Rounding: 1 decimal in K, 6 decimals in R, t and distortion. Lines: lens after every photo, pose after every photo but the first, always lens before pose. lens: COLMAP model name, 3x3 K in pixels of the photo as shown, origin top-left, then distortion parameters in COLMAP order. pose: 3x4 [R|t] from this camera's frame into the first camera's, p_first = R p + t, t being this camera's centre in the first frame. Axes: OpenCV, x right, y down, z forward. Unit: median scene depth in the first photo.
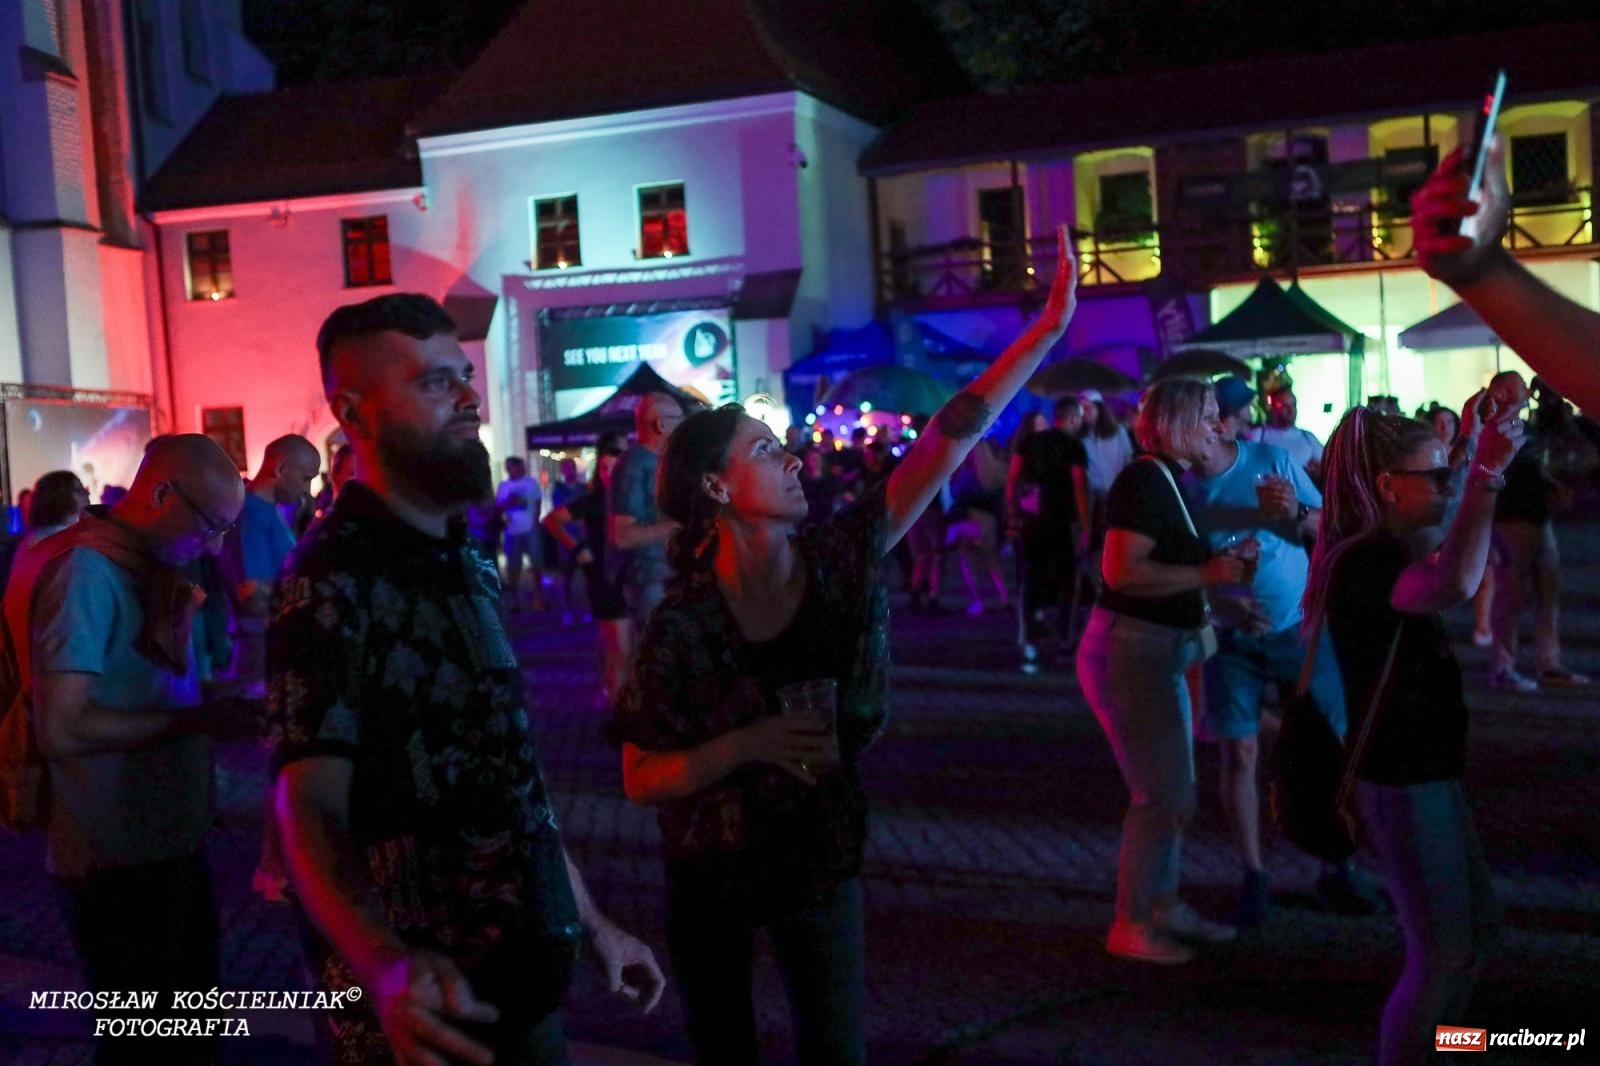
lens RADIAL K [[1703.6, 0, 785.3], [0, 1703.6, 531.2], [0, 0, 1]] dist [-0.026080, 0.000000]
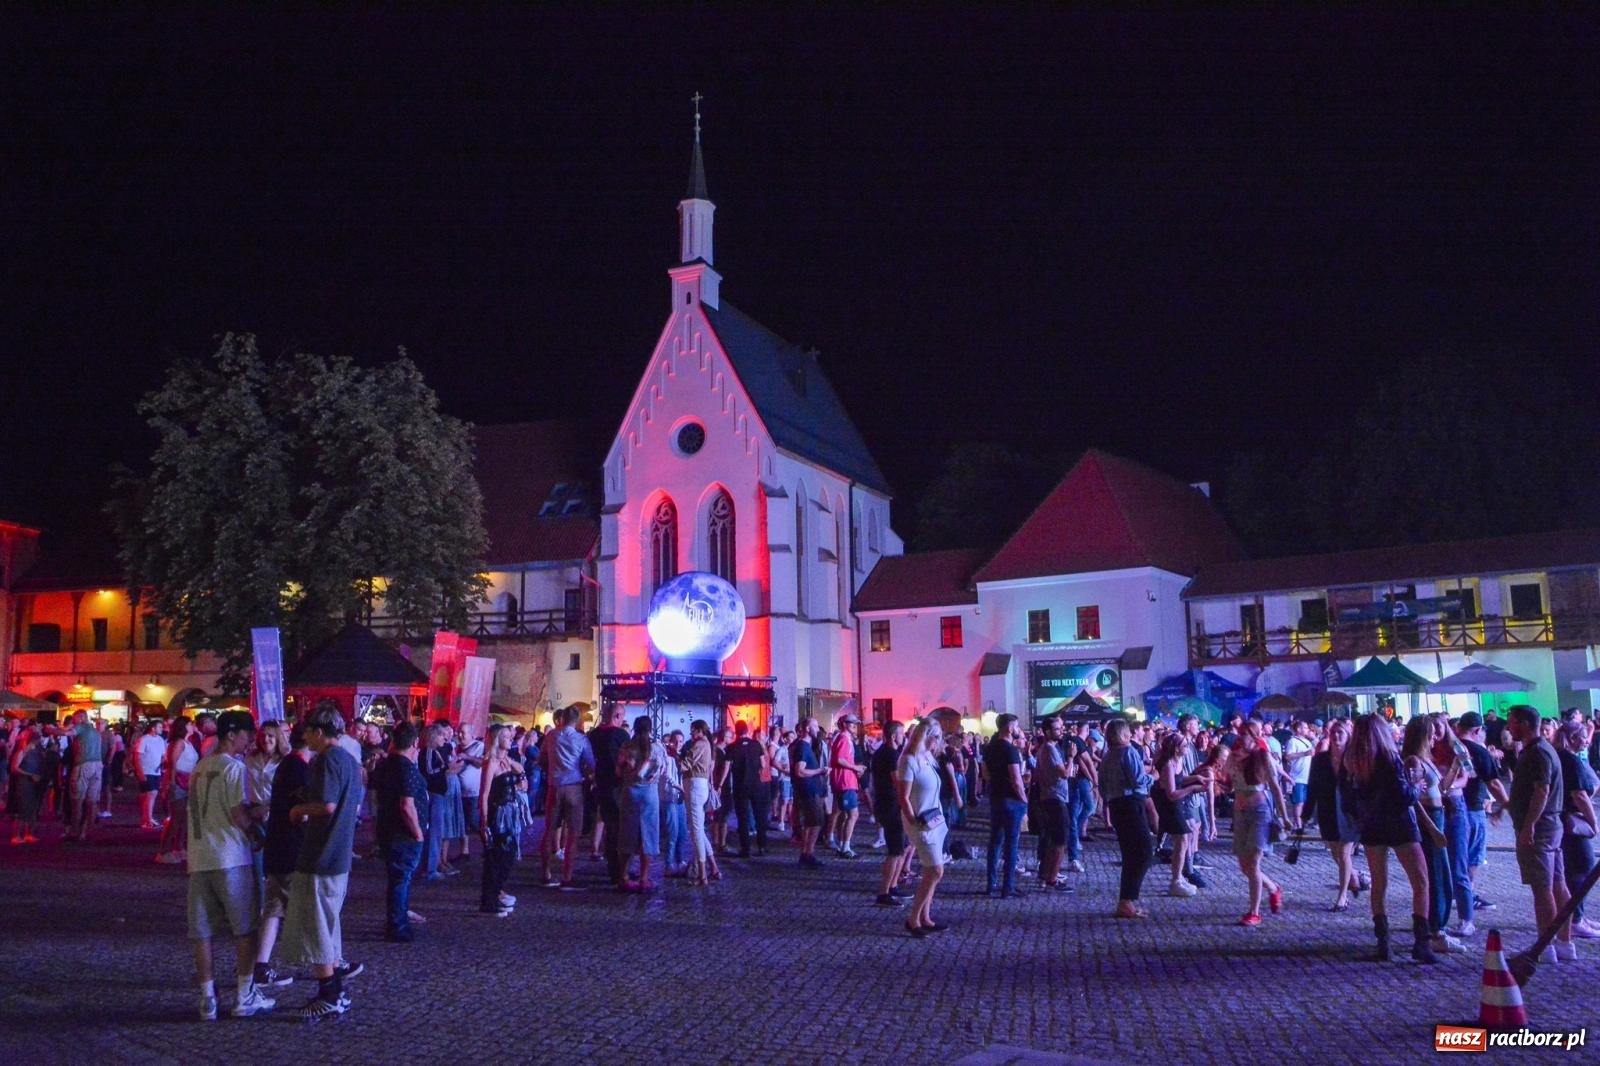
lens RADIAL K [[1129.9, 0, 829.2], [0, 1129.9, 547.2], [0, 0, 1]] dist [-0.053567, 0.010548]
pose [[0.962772, 0.000085, -0.270314, 0.000526], [-0.054324, 0.979659, -0.193179, 0.022415], [0.264799, 0.200672, 0.943193, -0.480381]]
